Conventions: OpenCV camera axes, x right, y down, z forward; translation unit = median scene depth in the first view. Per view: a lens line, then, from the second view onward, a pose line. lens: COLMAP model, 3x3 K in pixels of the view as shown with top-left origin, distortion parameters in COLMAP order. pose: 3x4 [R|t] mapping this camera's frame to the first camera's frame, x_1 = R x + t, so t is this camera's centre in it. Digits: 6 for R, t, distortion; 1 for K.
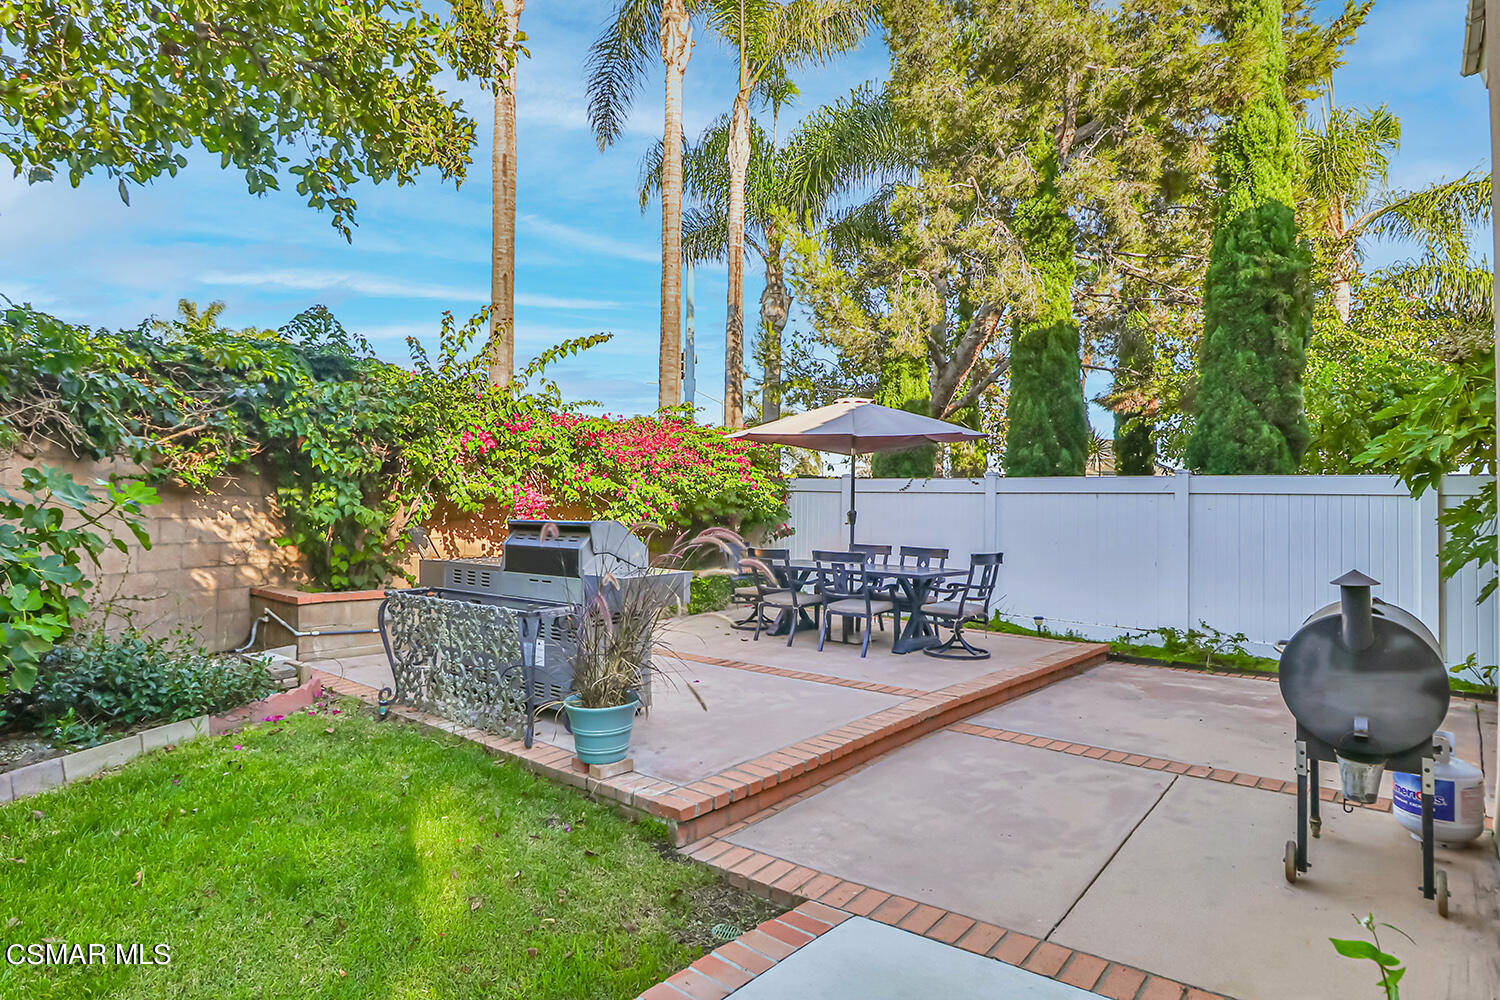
lens RADIAL K [[809.1, 0, 747.4], [0, 809.1, 484.4], [0, 0, 1]] dist [-0.004142, -0.001565]
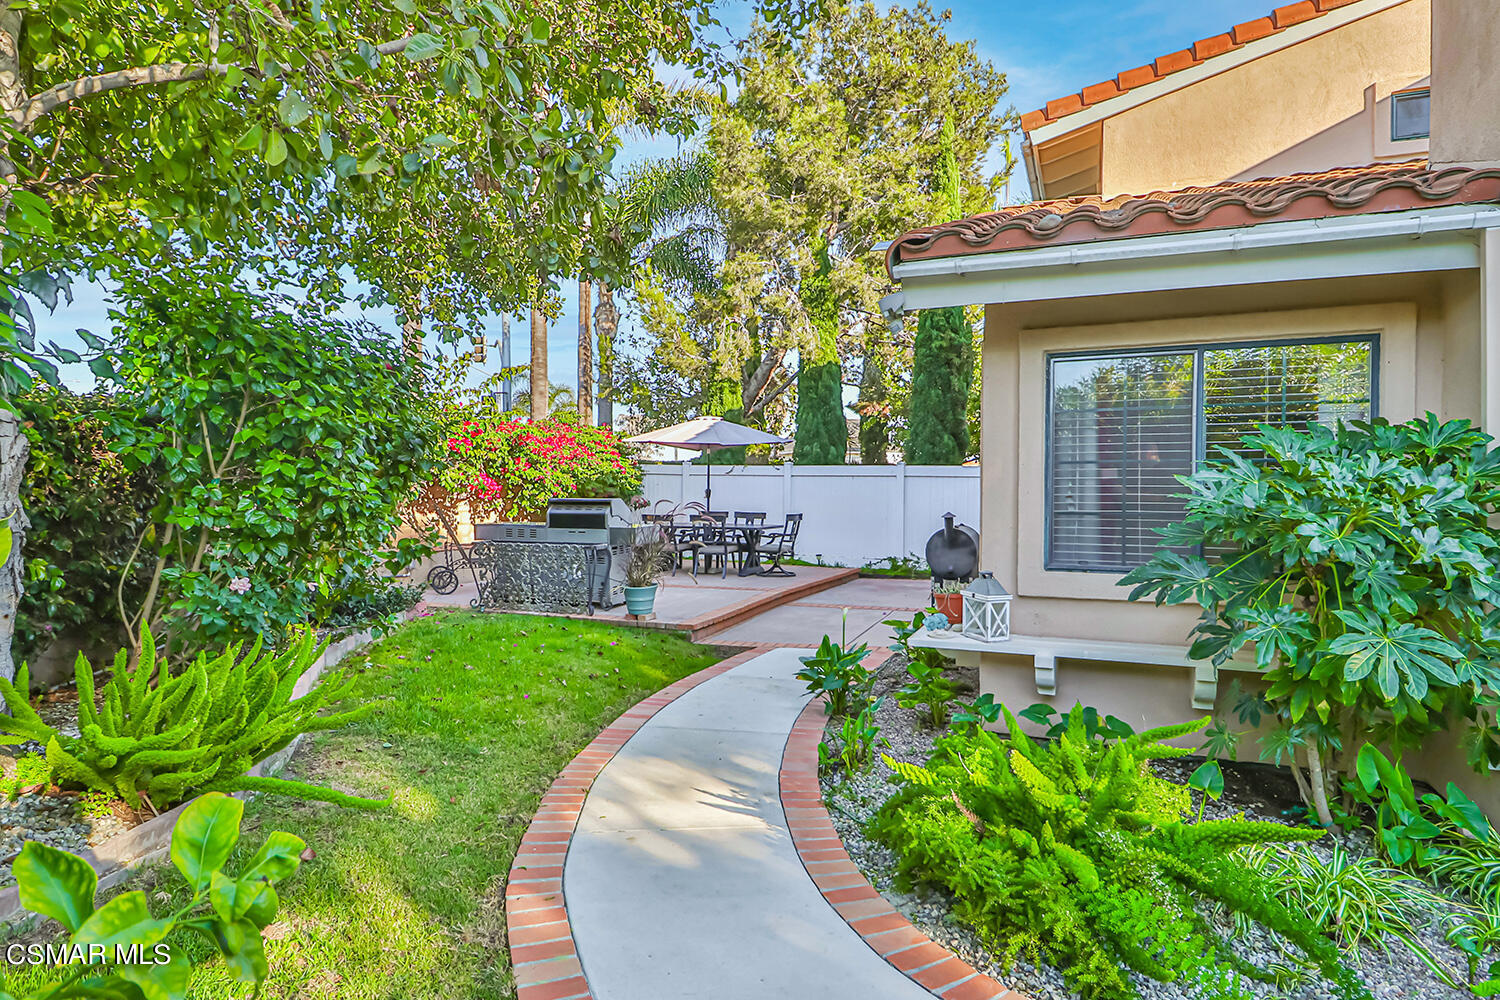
lens RADIAL K [[809.1, 0, 747.4], [0, 809.1, 484.4], [0, 0, 1]] dist [-0.004142, -0.001565]
pose [[0.957084, -0.010627, 0.289617, -0.238016], [0.000686, 0.999408, 0.034405, -0.028685], [-0.289811, -0.032729, 0.956524, -0.485366]]
